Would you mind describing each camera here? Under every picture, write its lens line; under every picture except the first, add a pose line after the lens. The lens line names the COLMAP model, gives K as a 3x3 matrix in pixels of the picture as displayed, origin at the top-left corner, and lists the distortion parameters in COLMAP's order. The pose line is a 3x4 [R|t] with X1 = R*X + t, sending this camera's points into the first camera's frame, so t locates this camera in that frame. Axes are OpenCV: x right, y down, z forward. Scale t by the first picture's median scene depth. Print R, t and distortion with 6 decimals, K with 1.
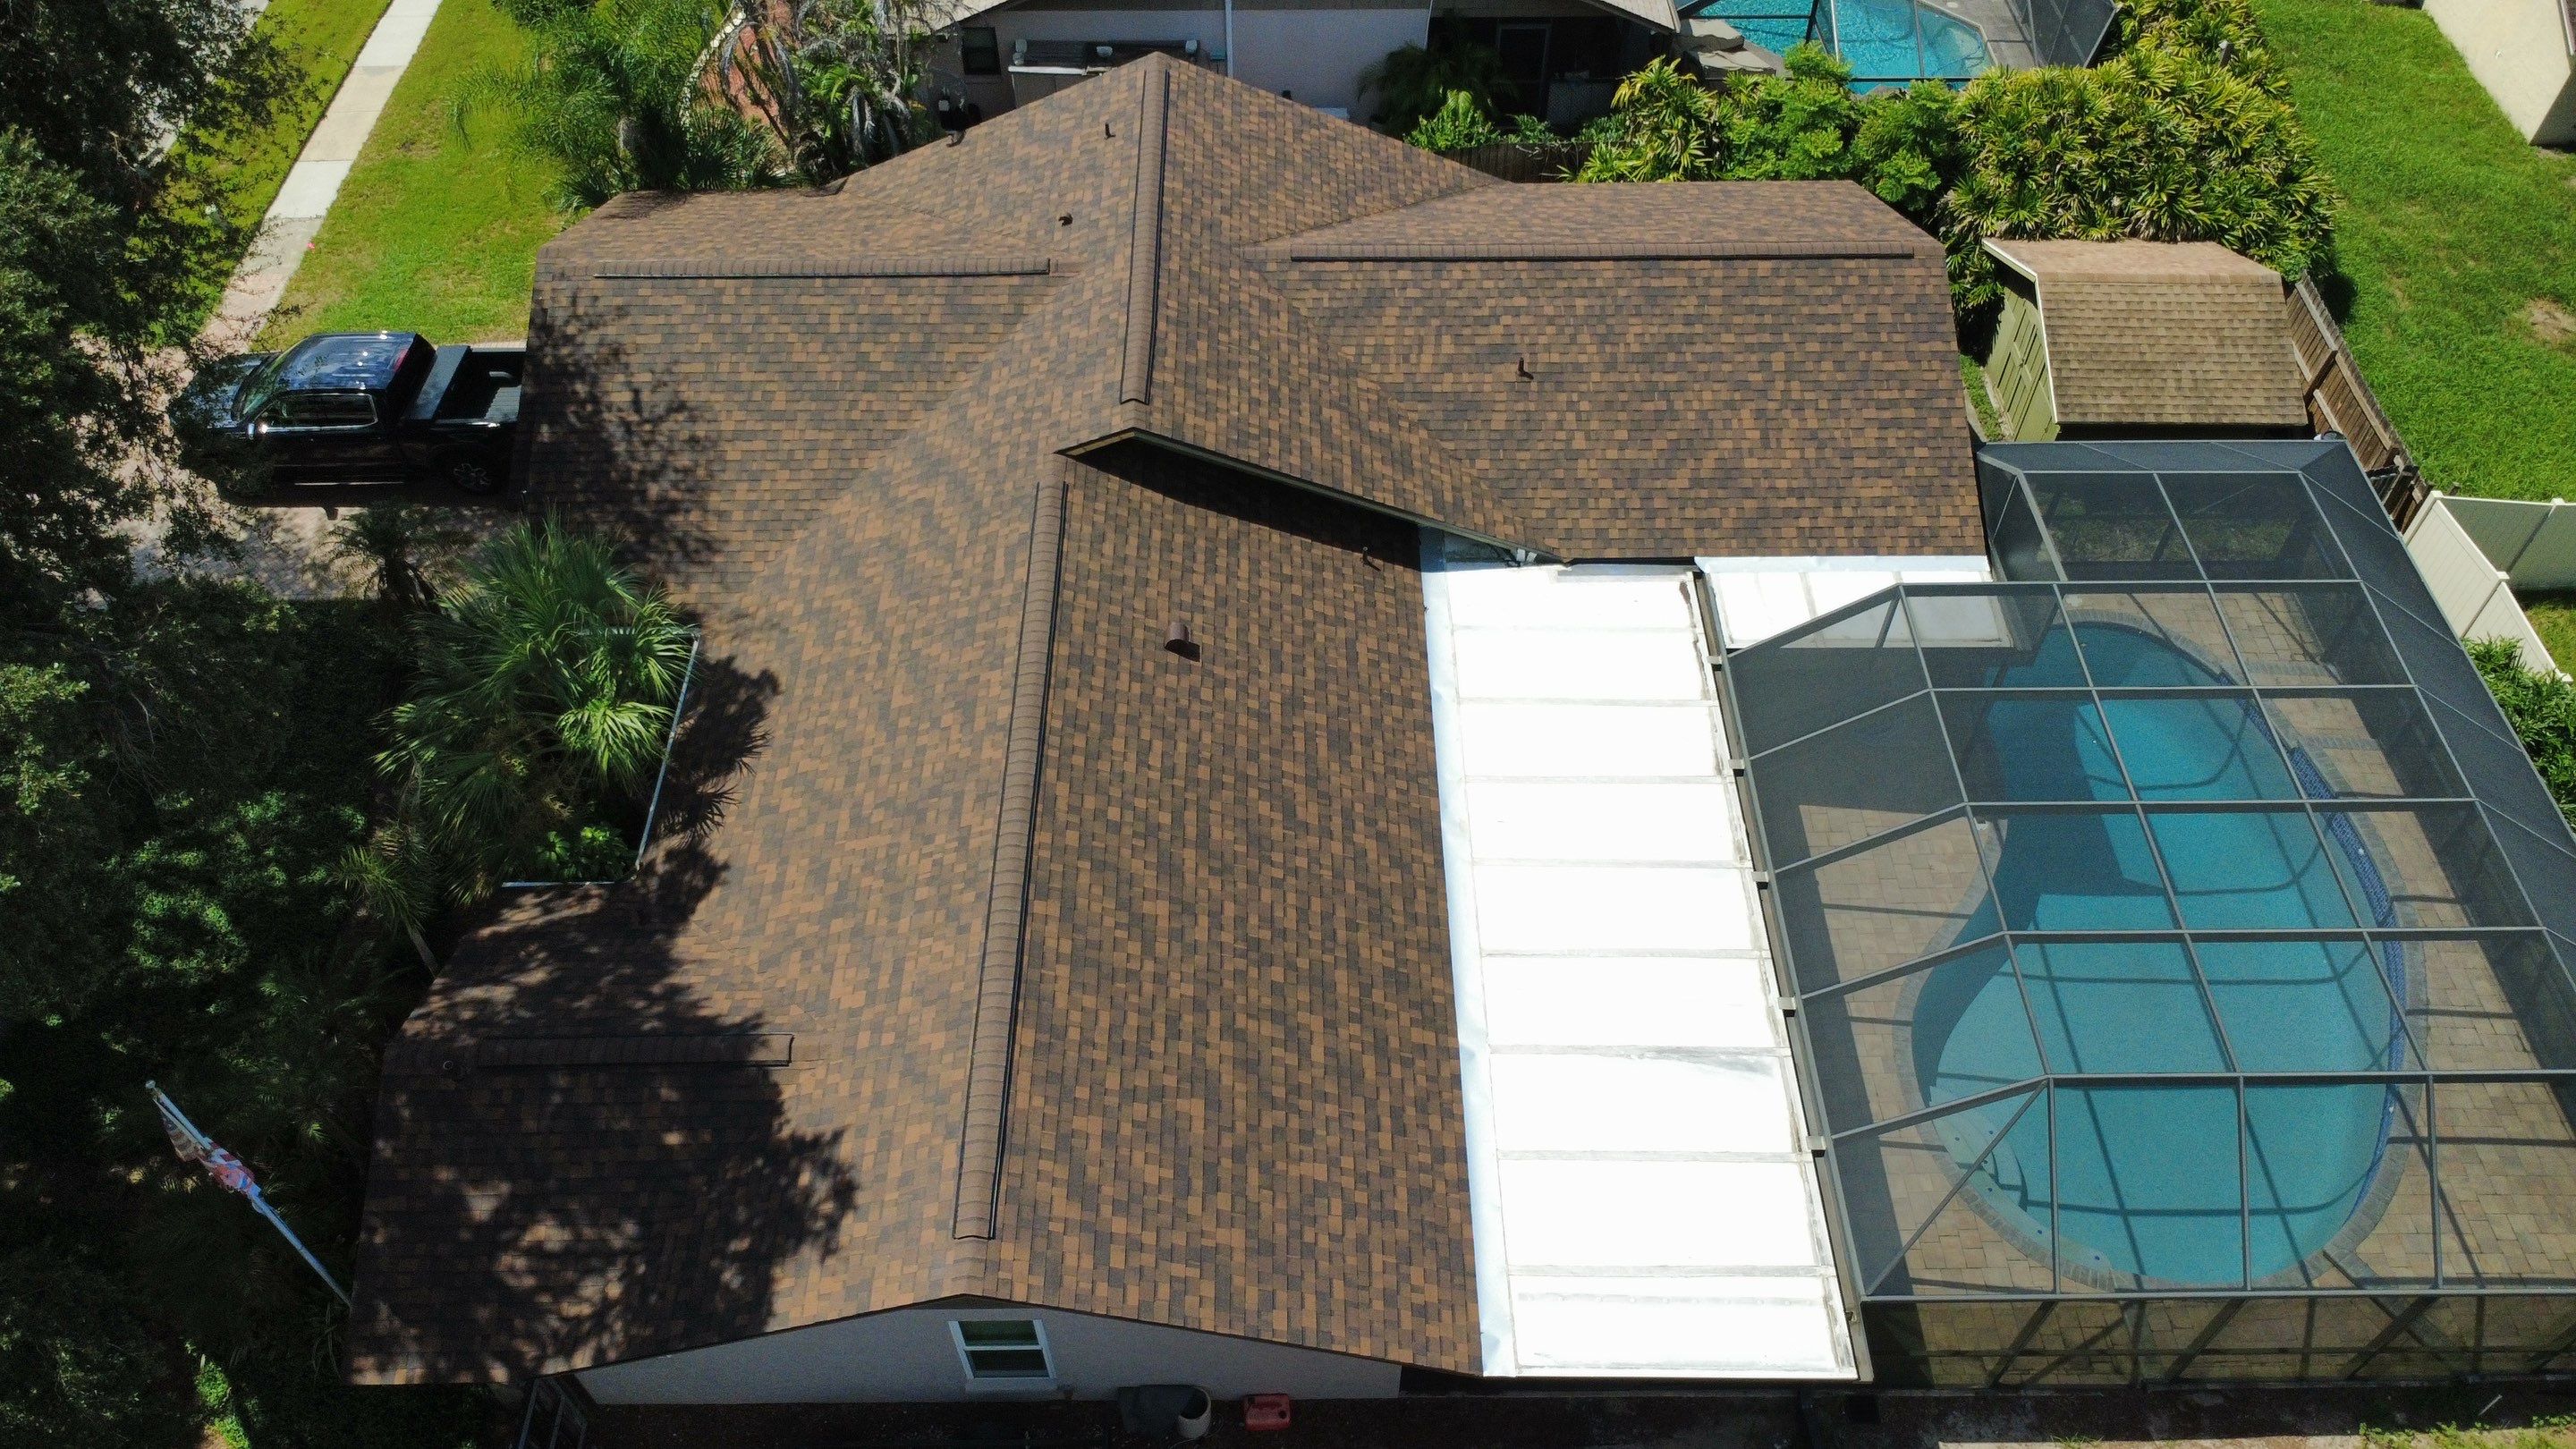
lens RADIAL K [[1869.7, 0, 1274.1], [0, 1869.7, 725.1], [0, 0, 1]] dist [-0.014058, 0.010042]
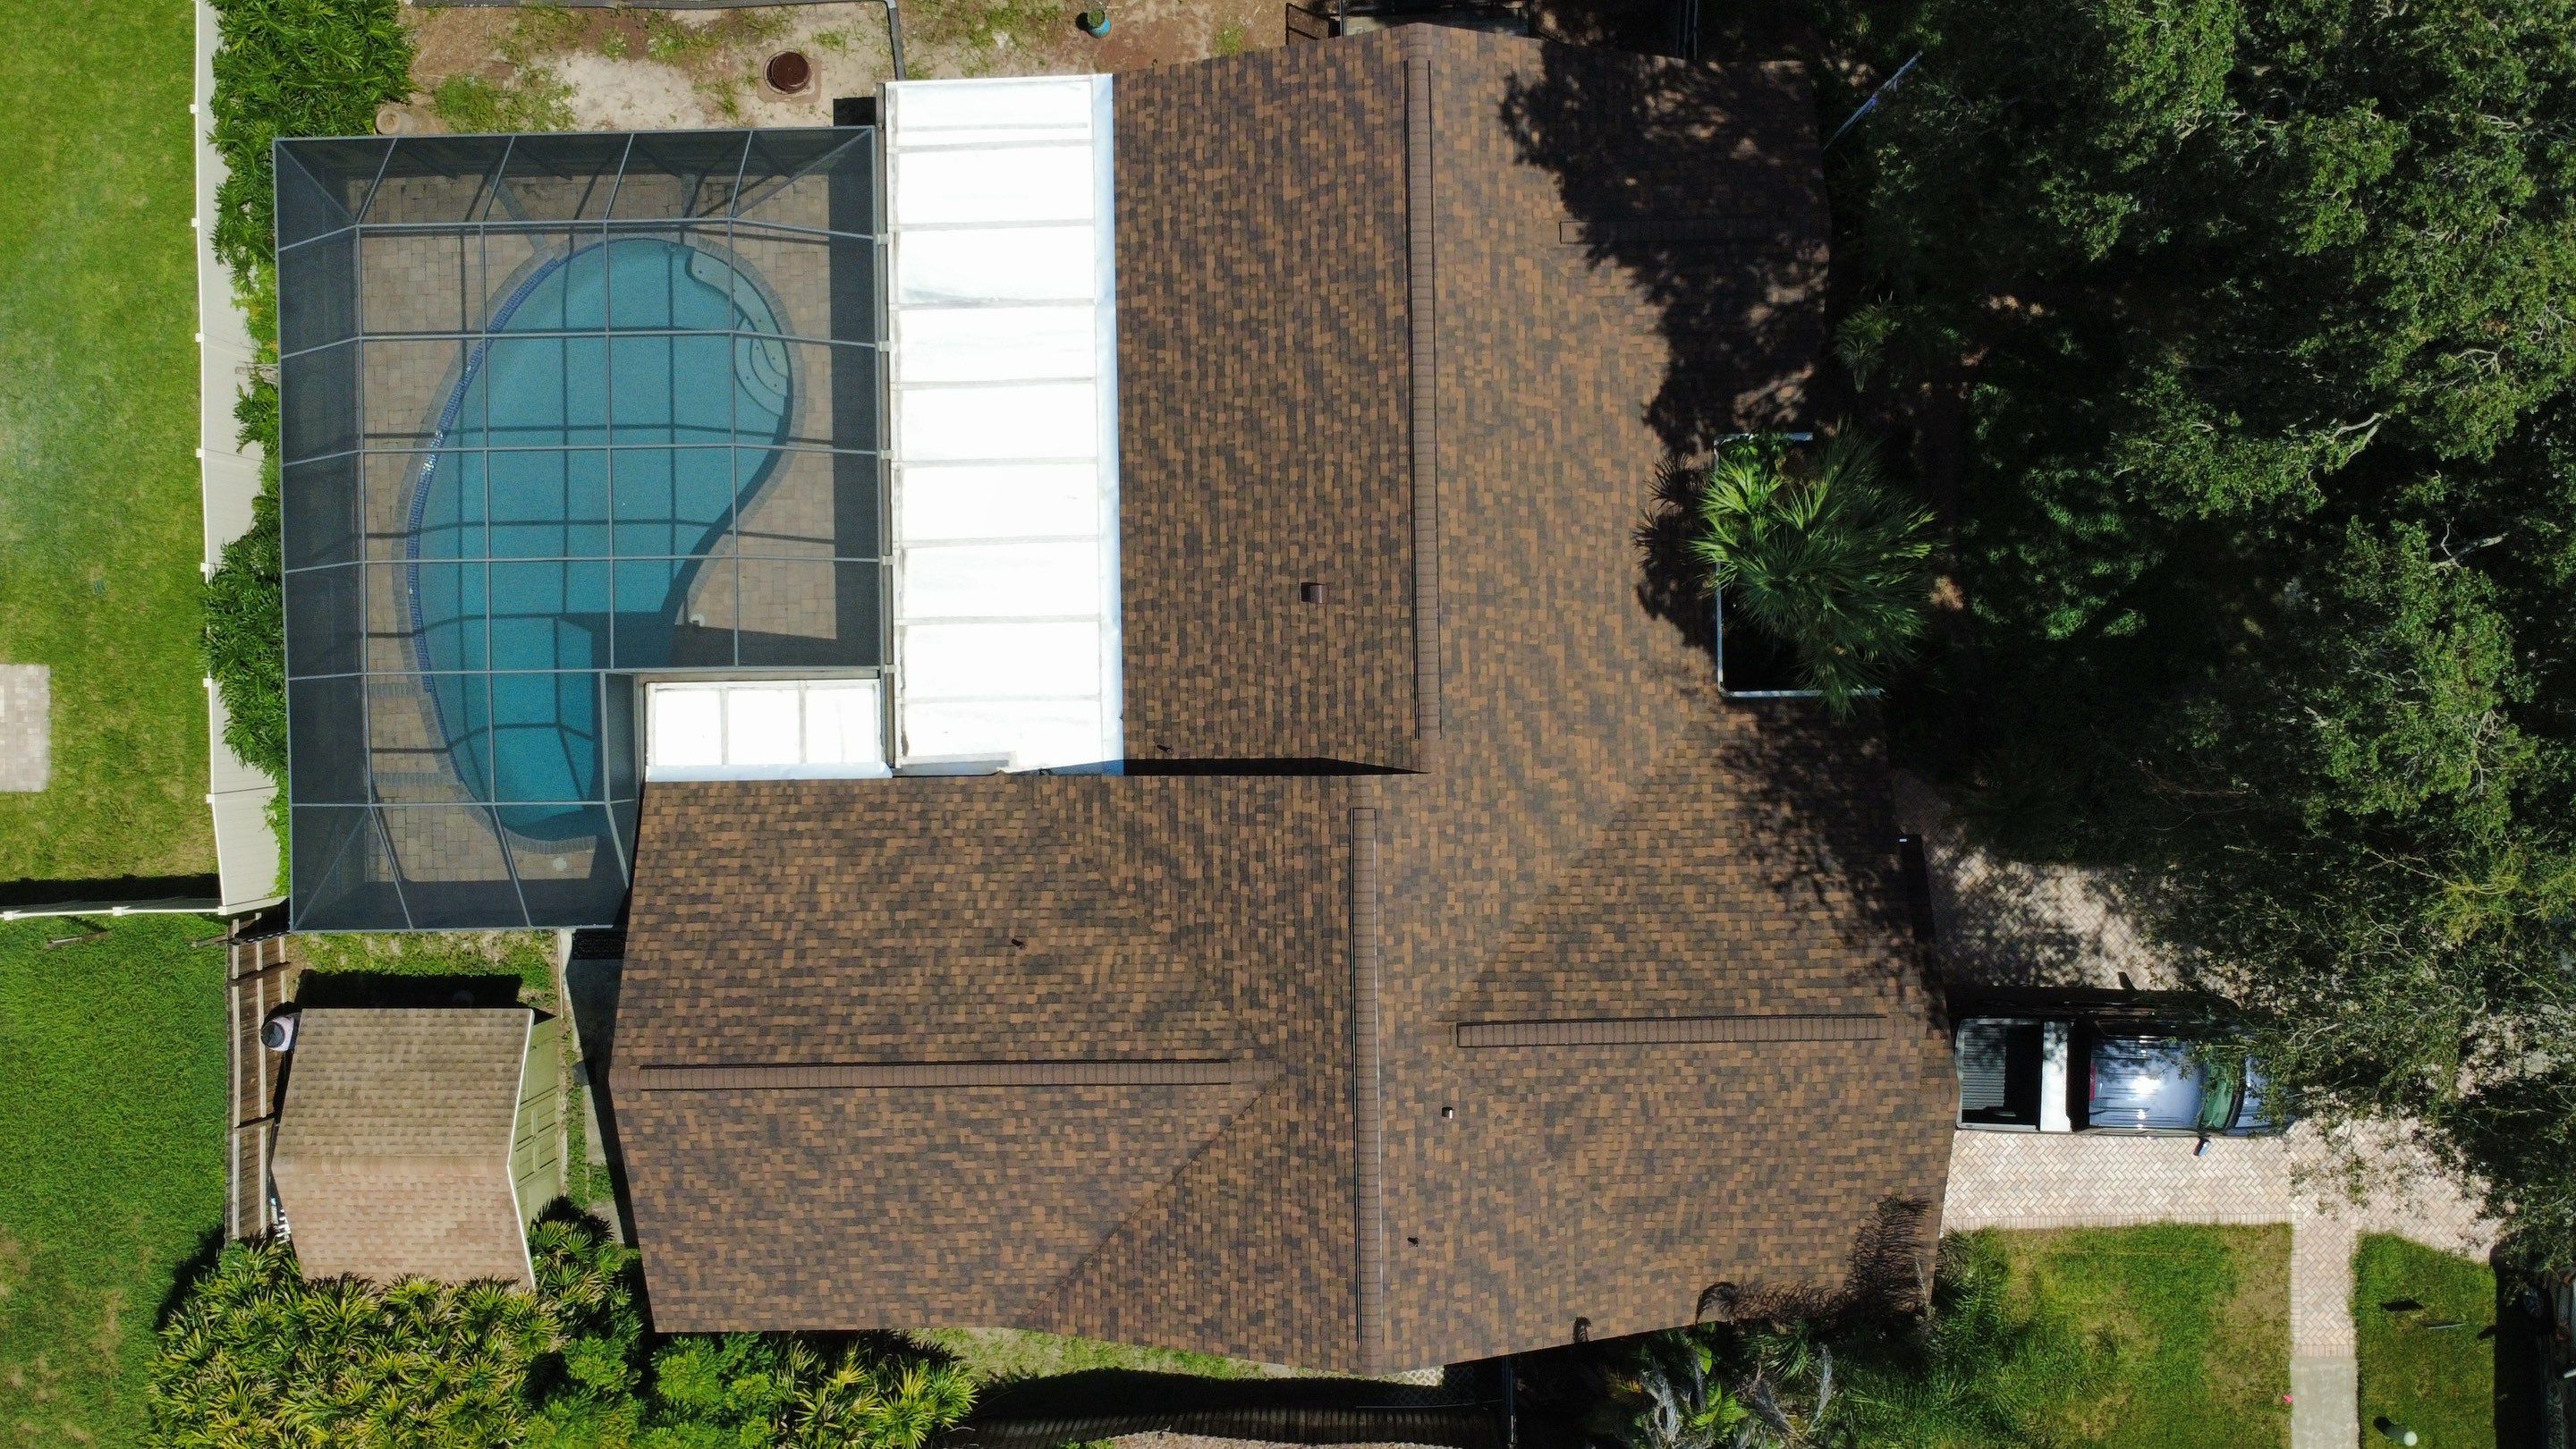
lens RADIAL K [[1874.8, 0, 1285.4], [0, 1874.8, 721.3], [0, 0, 1]] dist [-0.003248, 0.001039]
pose [[-0.999764, 0.010935, 0.018749, -0.047197], [0.003689, -0.765636, 0.643263, -0.834191], [0.021389, 0.643181, 0.765415, 0.075250]]
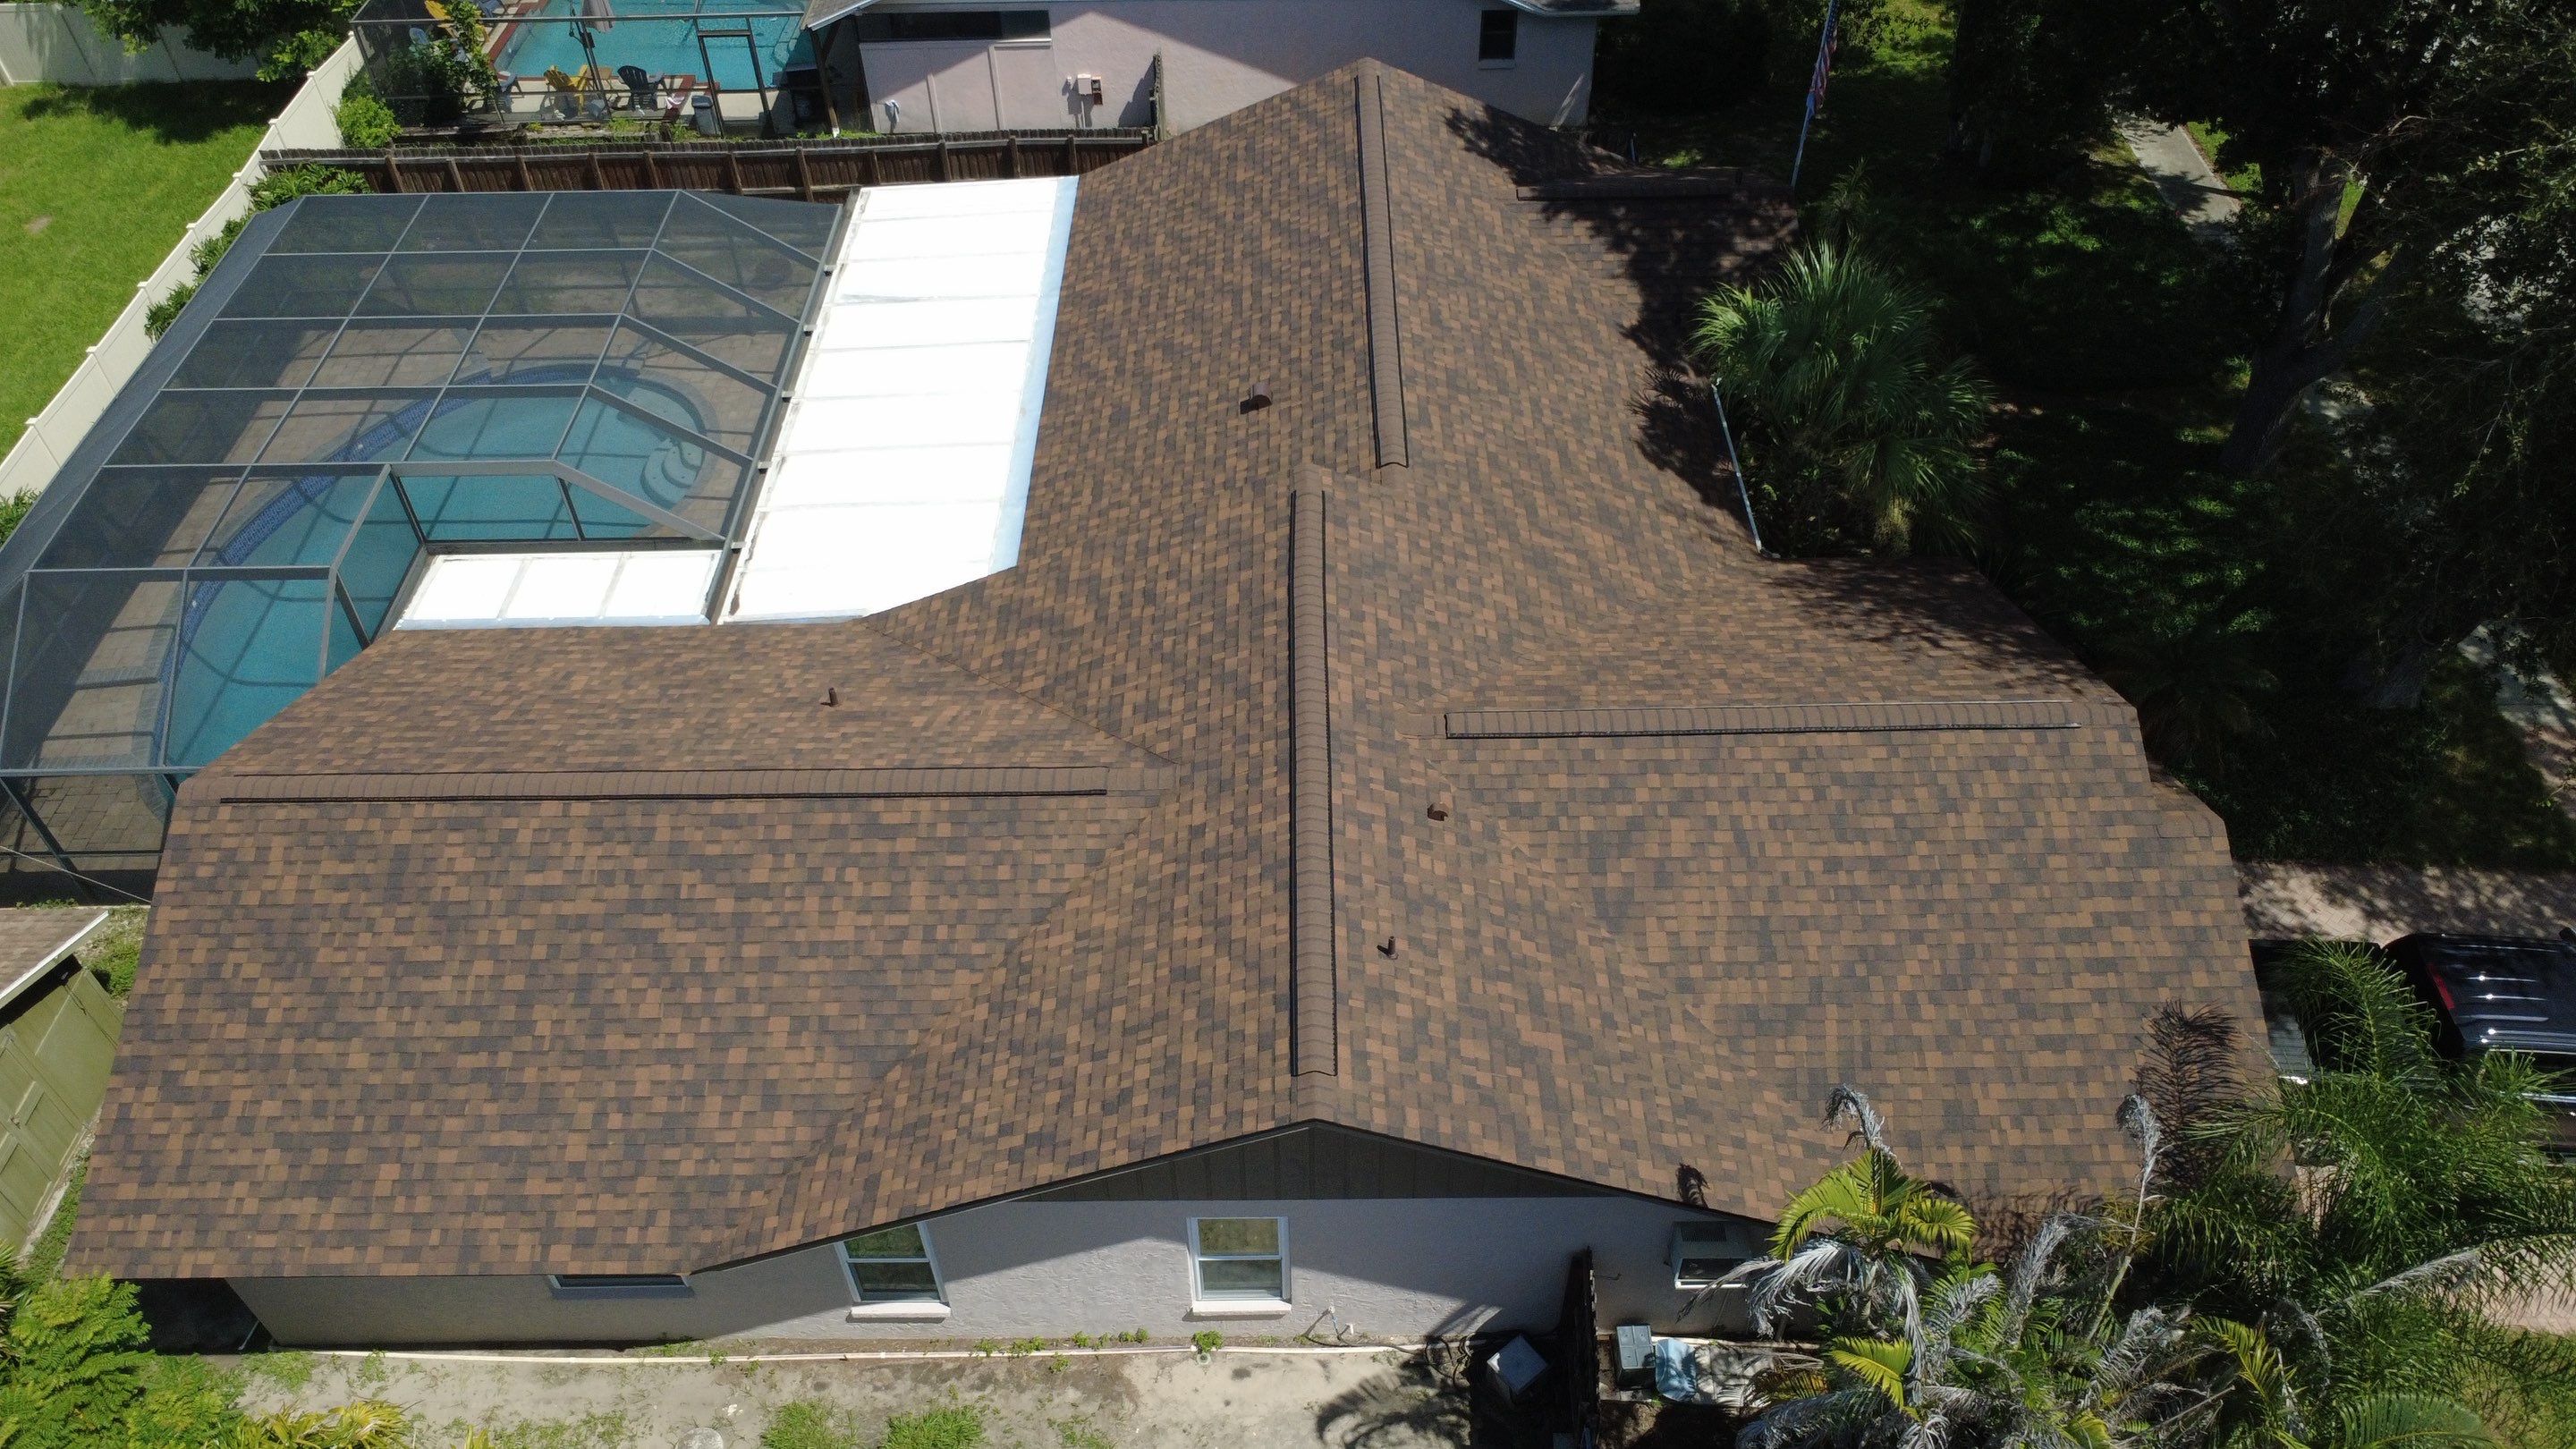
lens RADIAL K [[1870.8, 0, 1282.3], [0, 1870.8, 726.3], [0, 0, 1]] dist [-0.000742, -0.001628]
pose [[-0.999696, 0.011957, 0.021552, -0.076877], [0.020565, -0.077268, 0.996798, -1.015209], [0.013584, 0.996939, 0.076999, 0.993795]]
